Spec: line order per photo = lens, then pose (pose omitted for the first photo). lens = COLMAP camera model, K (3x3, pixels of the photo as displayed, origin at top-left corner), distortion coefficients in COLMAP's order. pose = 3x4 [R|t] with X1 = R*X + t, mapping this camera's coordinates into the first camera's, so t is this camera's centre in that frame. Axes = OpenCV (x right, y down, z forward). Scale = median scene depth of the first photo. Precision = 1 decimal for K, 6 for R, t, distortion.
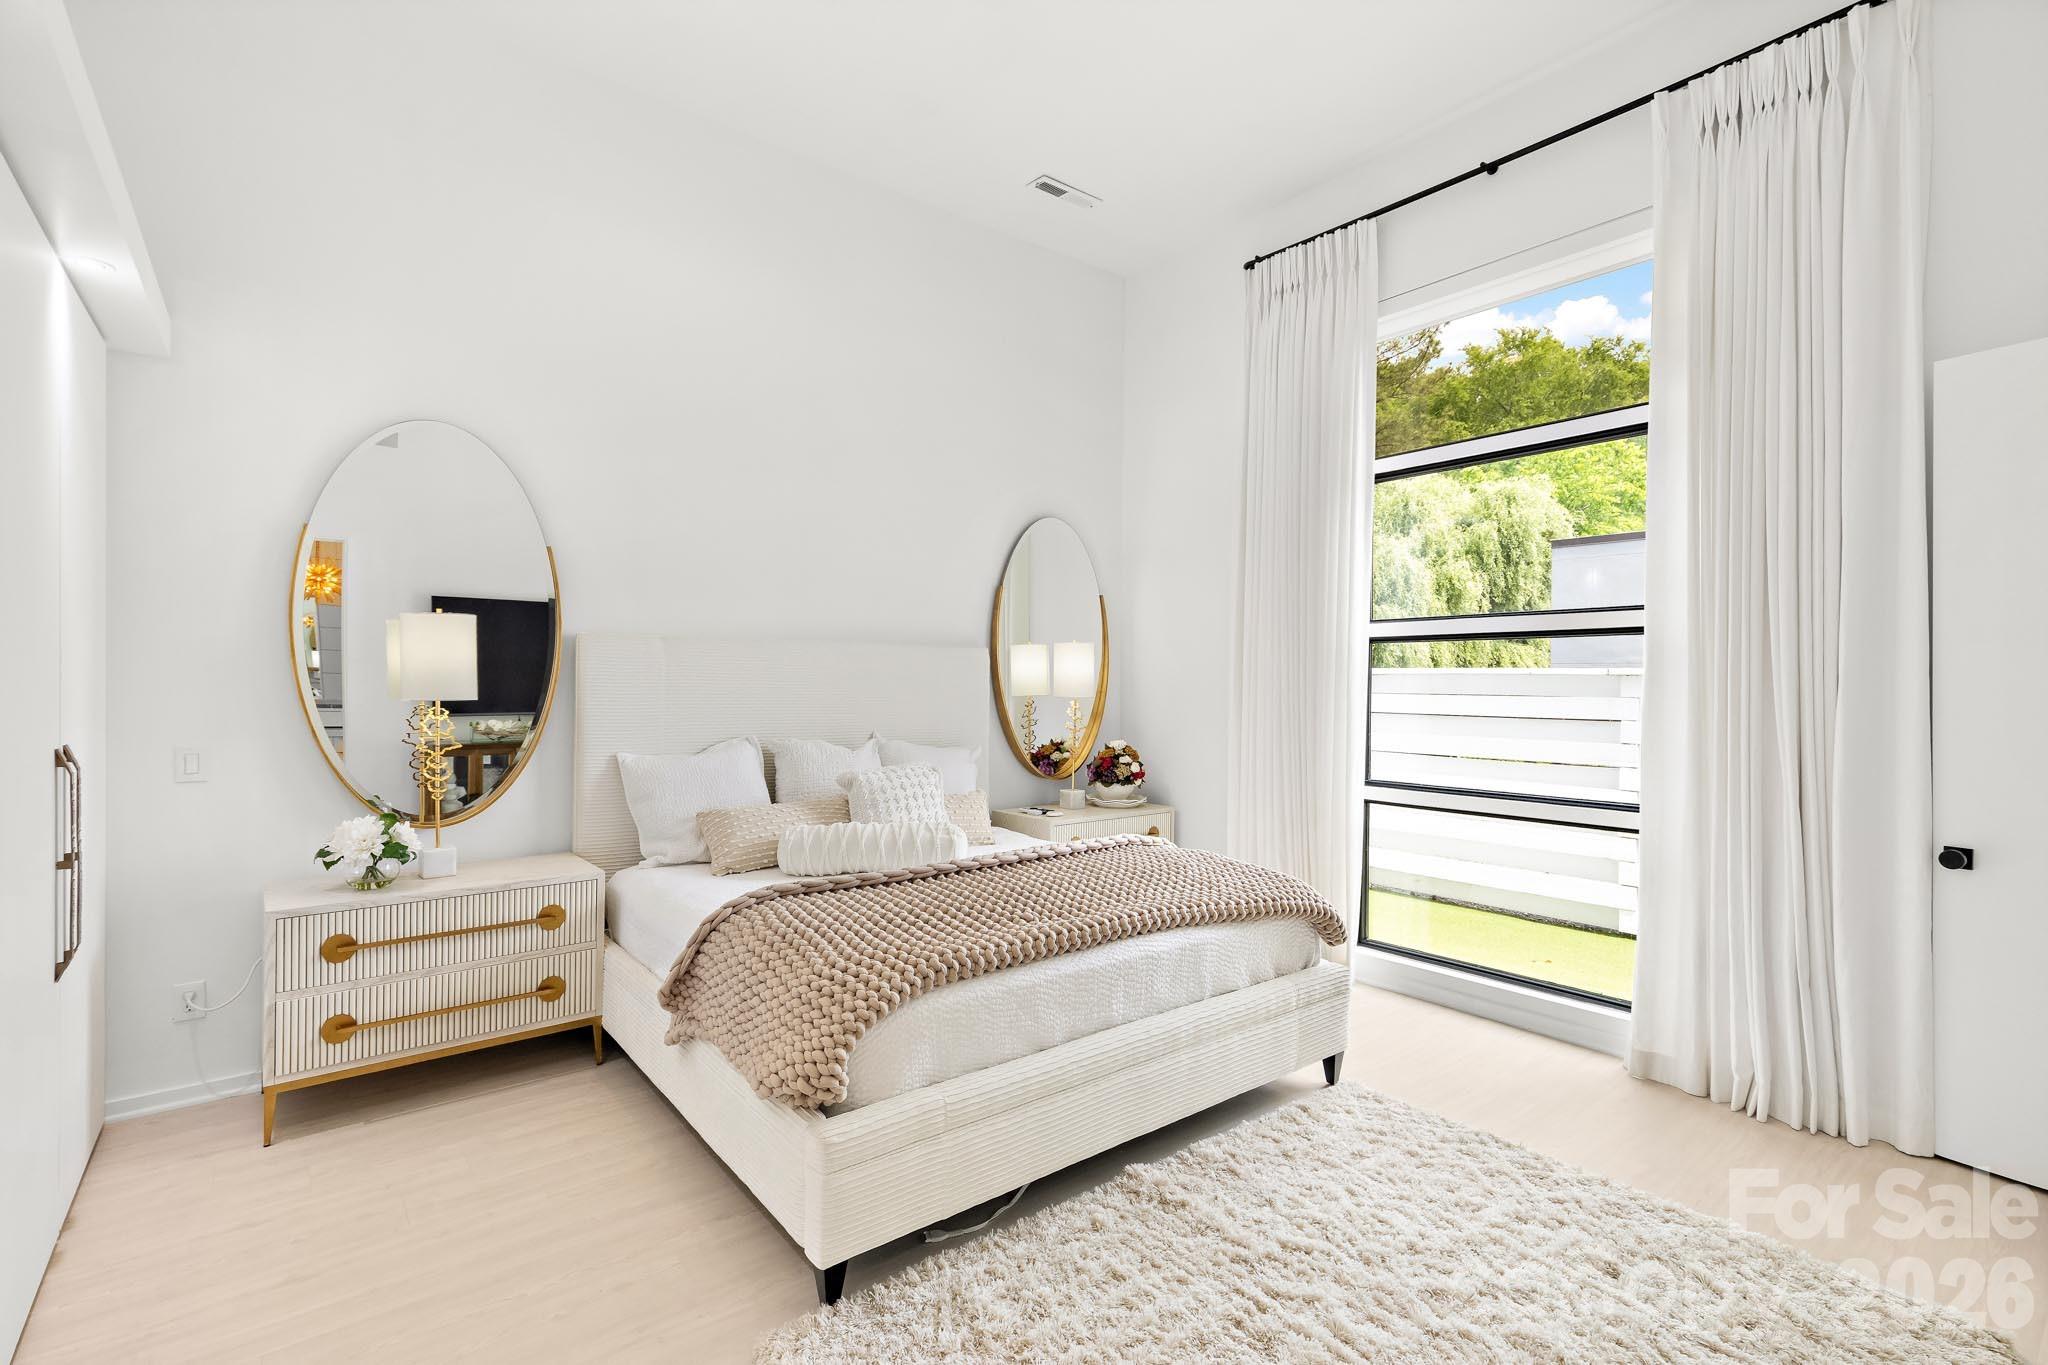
lens RADIAL K [[930.6, 0, 1019.0], [0, 930.6, 691.8], [0, 0, 1]] dist [0.012945, -0.002302]
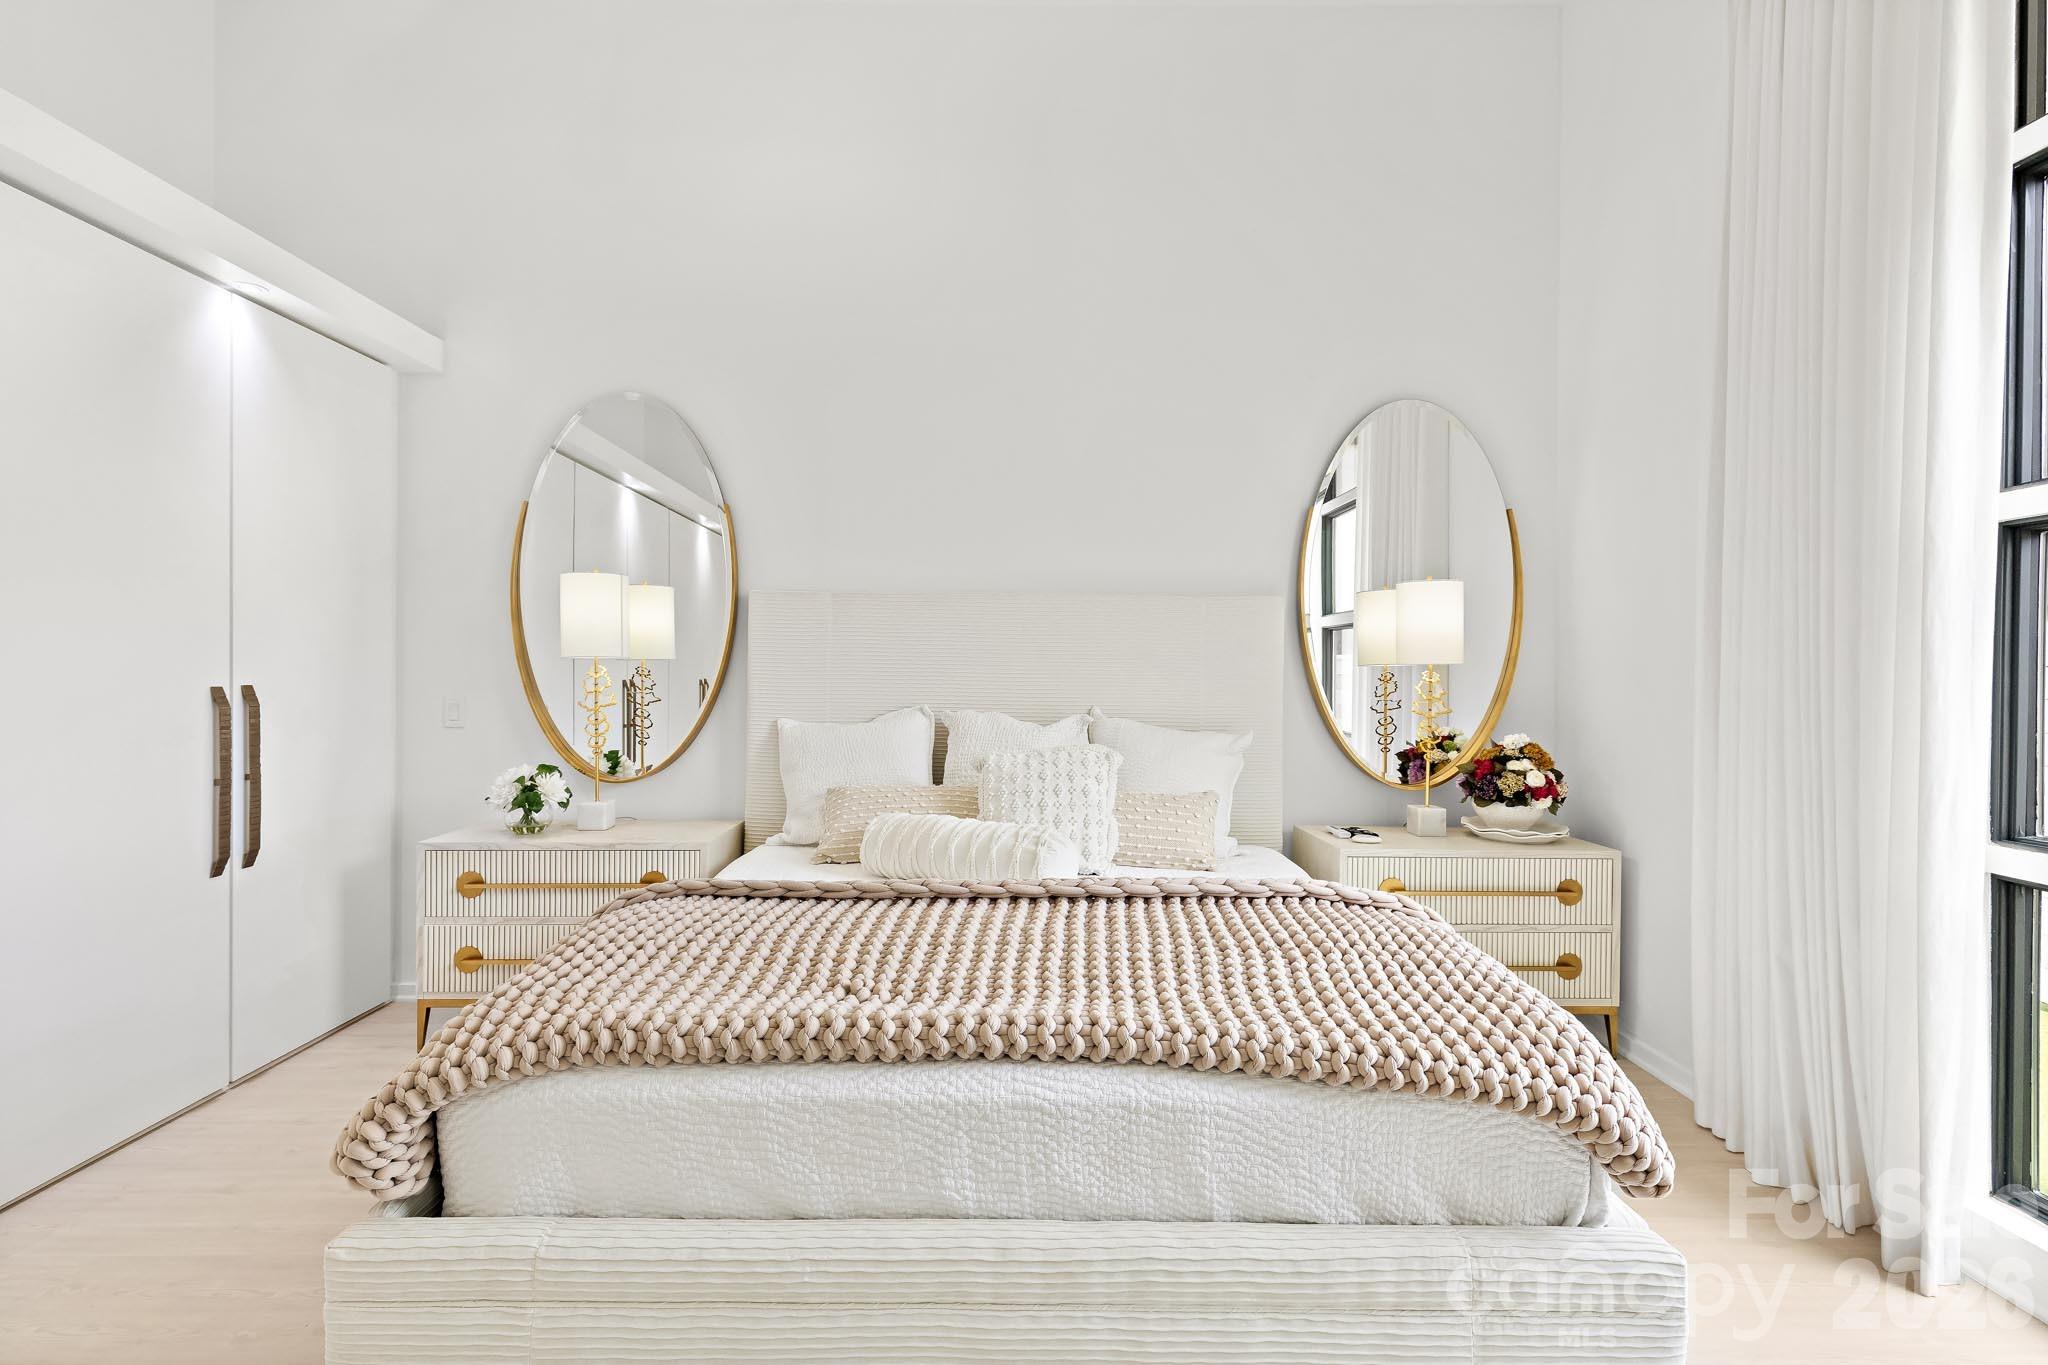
lens RADIAL K [[930.6, 0, 1015.4], [0, 930.6, 691.6], [0, 0, 1]] dist [0.012945, -0.002302]
pose [[0.779538, 0.004406, -0.626340, 0.312325], [-0.005997, 0.999982, -0.000430, 0.033765], [0.626326, 0.004091, 0.779550, 0.392472]]
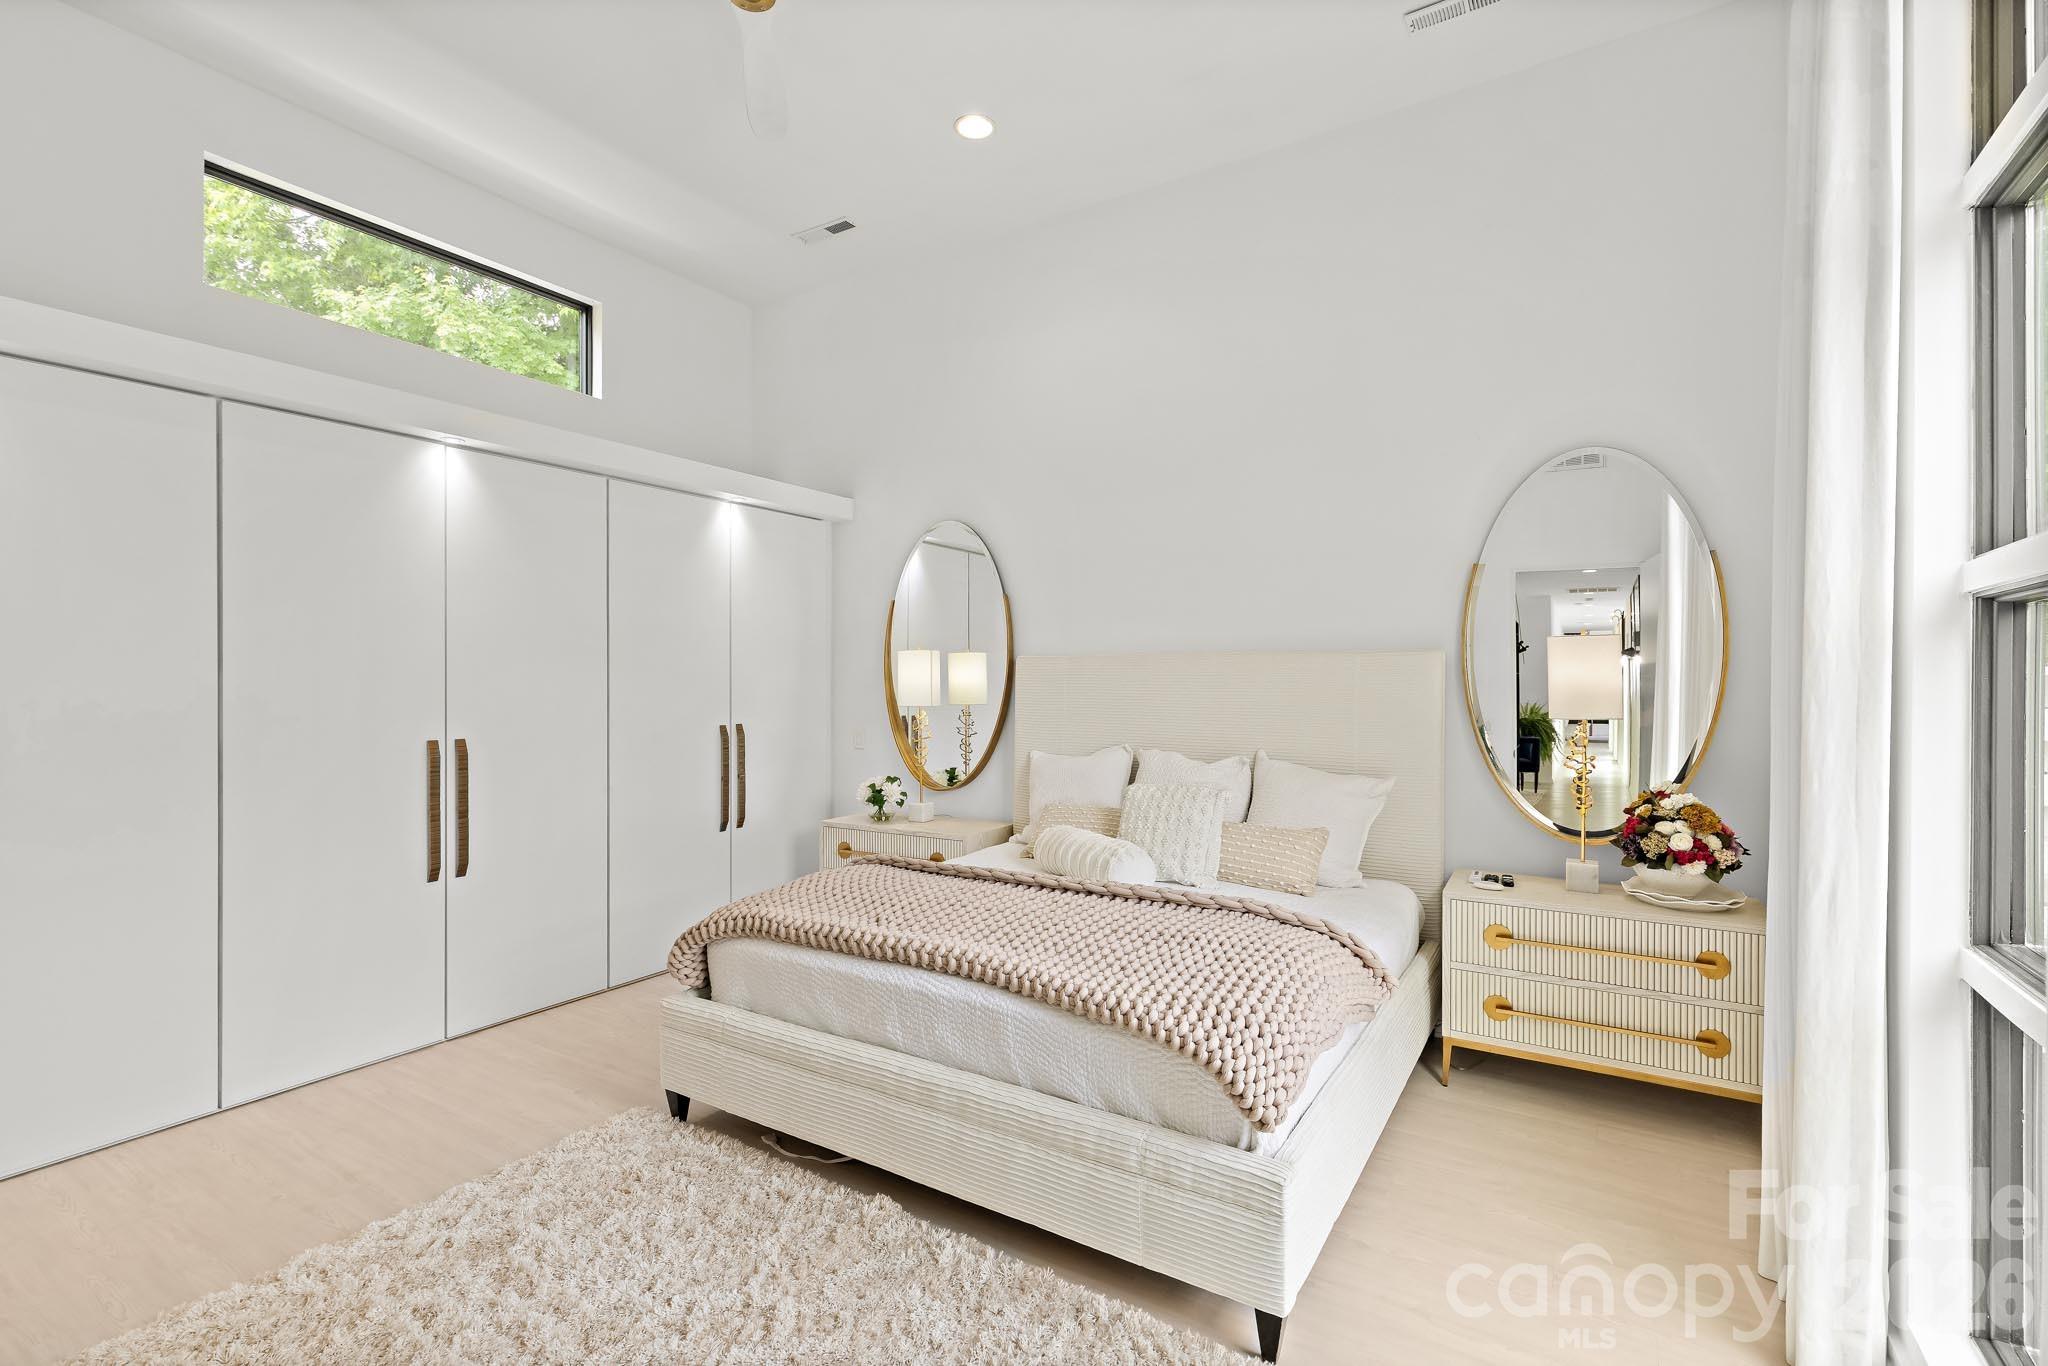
lens RADIAL K [[930.6, 0, 1016.0], [0, 930.6, 690.6], [0, 0, 1]] dist [0.012945, -0.002302]
pose [[0.323376, -0.003219, -0.946265, 0.705711], [-0.010326, 0.999923, -0.006930, -0.007460], [0.946214, 0.012013, 0.323318, 0.528711]]
